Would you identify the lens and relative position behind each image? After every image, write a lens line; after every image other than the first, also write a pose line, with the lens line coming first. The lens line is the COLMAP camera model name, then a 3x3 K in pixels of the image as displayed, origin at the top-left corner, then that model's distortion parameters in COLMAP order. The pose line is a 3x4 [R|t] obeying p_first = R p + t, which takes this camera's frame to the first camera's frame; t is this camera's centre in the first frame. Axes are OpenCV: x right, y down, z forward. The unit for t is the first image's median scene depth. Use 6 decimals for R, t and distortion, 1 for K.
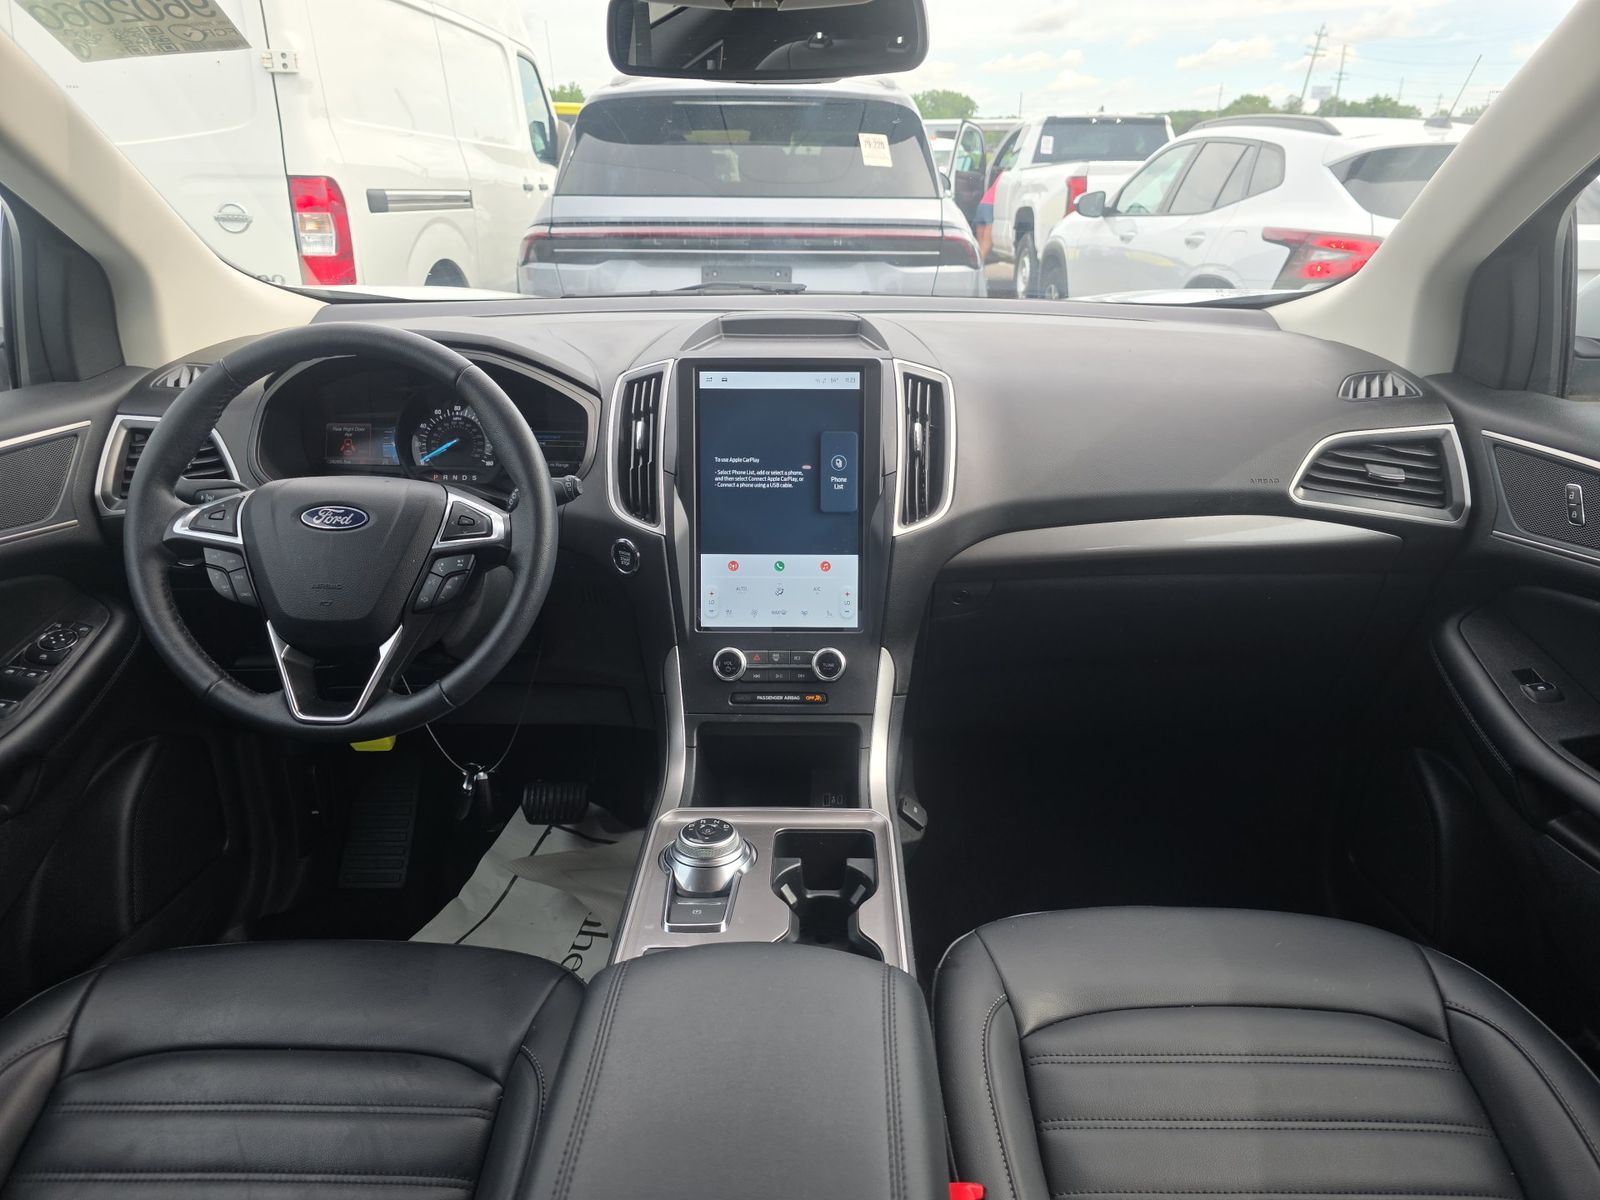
lens RADIAL K [[1080.7, 0, 845.5], [0, 1080.7, 560.0], [0, 0, 1]] dist [0.020514, -0.013247]
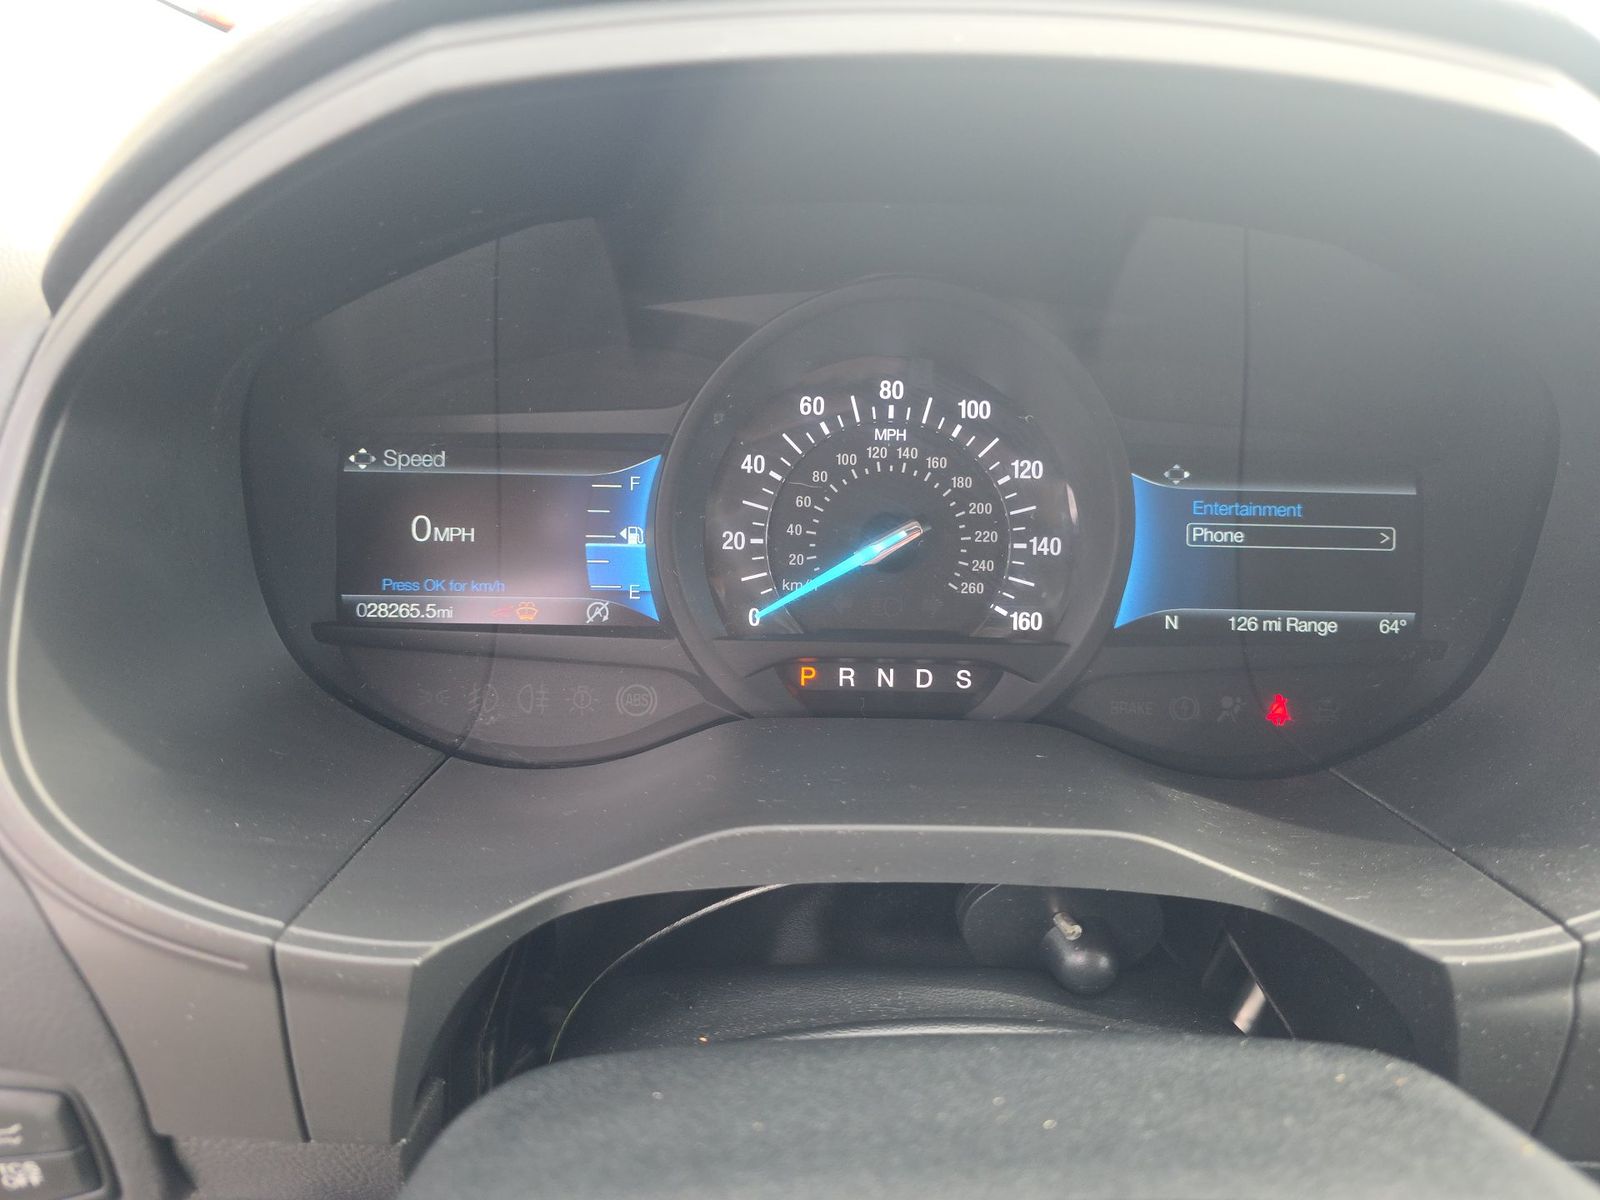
lens RADIAL K [[1080.7, 0, 797.4], [0, 1080.7, 607.0], [0, 0, 1]] dist [0.020514, -0.013247]
pose [[0.998992, 0.002190, 0.044826, -0.513953], [-0.005244, 0.997663, 0.068127, -0.142730], [-0.044572, -0.068293, 0.996669, 0.998210]]
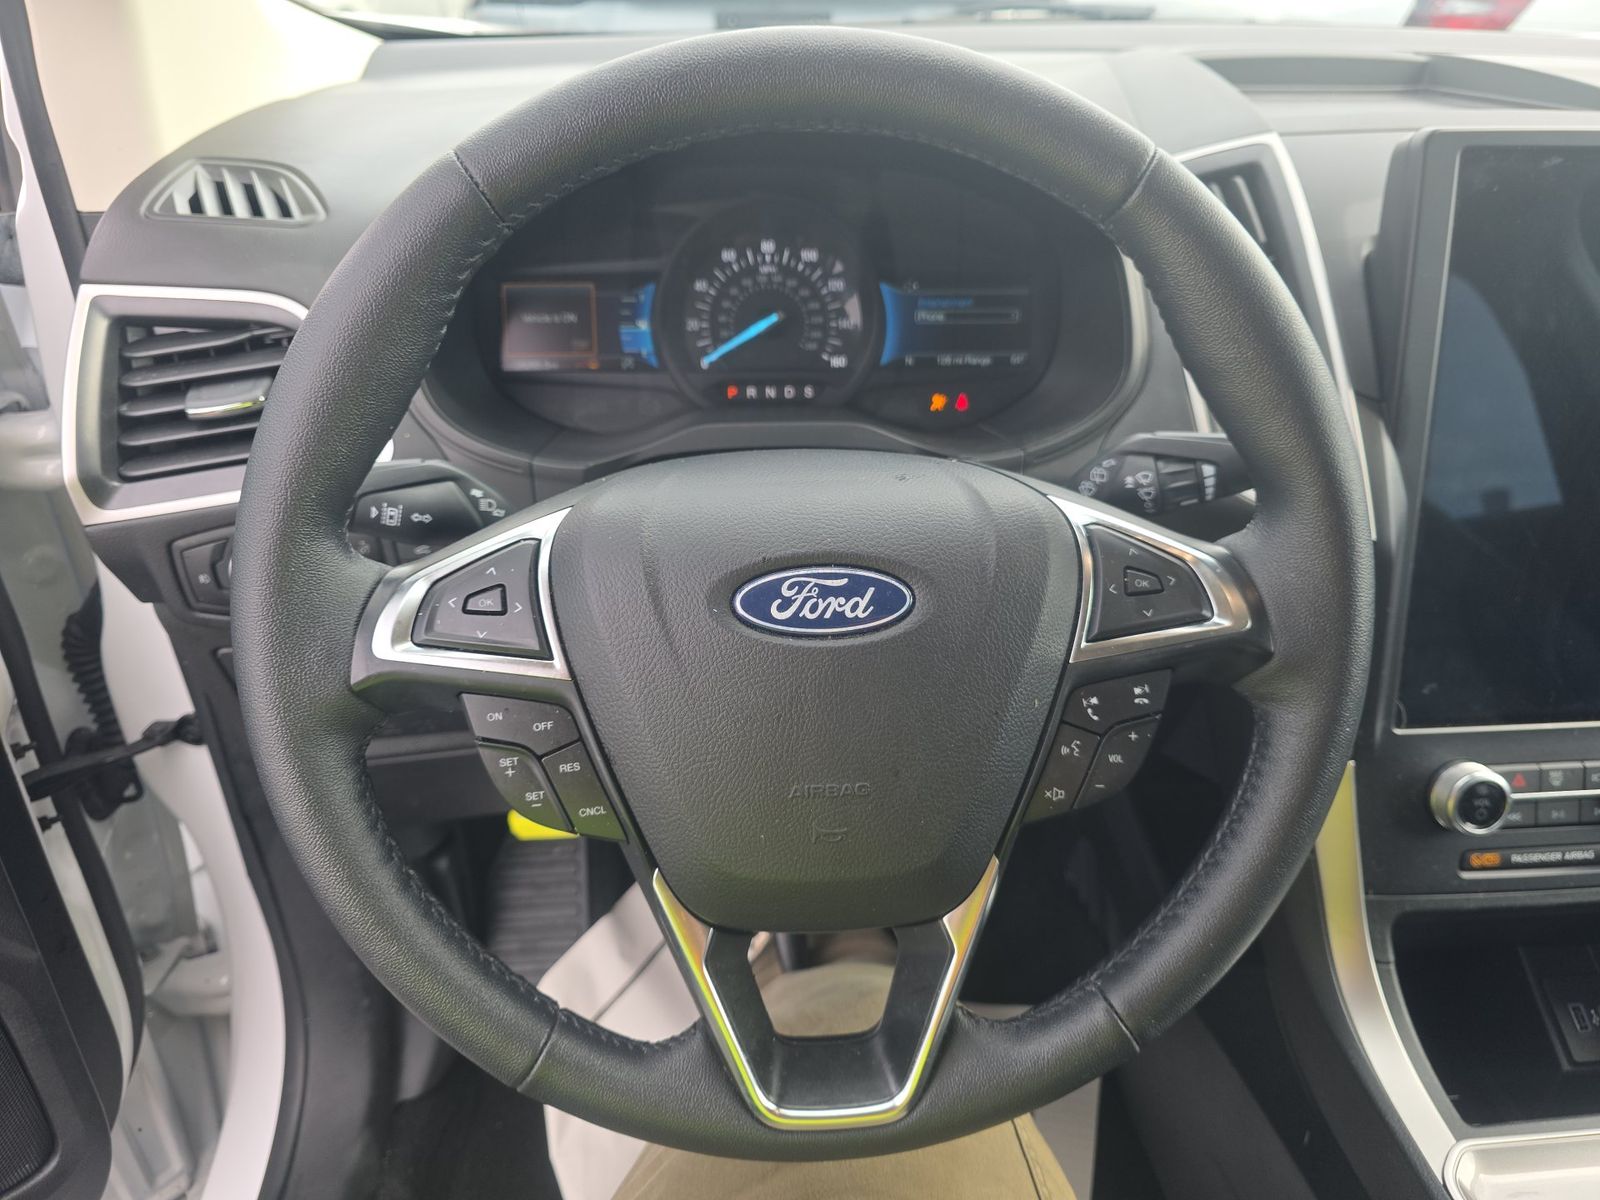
lens RADIAL K [[1086.9, 0, 812.8], [0, 1086.9, 595.8], [0, 0, 1]] dist [-0.009847, -0.000558]
pose [[0.997505, -0.034886, 0.061375, -0.492485], [0.021647, 0.978637, 0.204454, -0.113171], [-0.067196, -0.202615, 0.976950, 0.644089]]
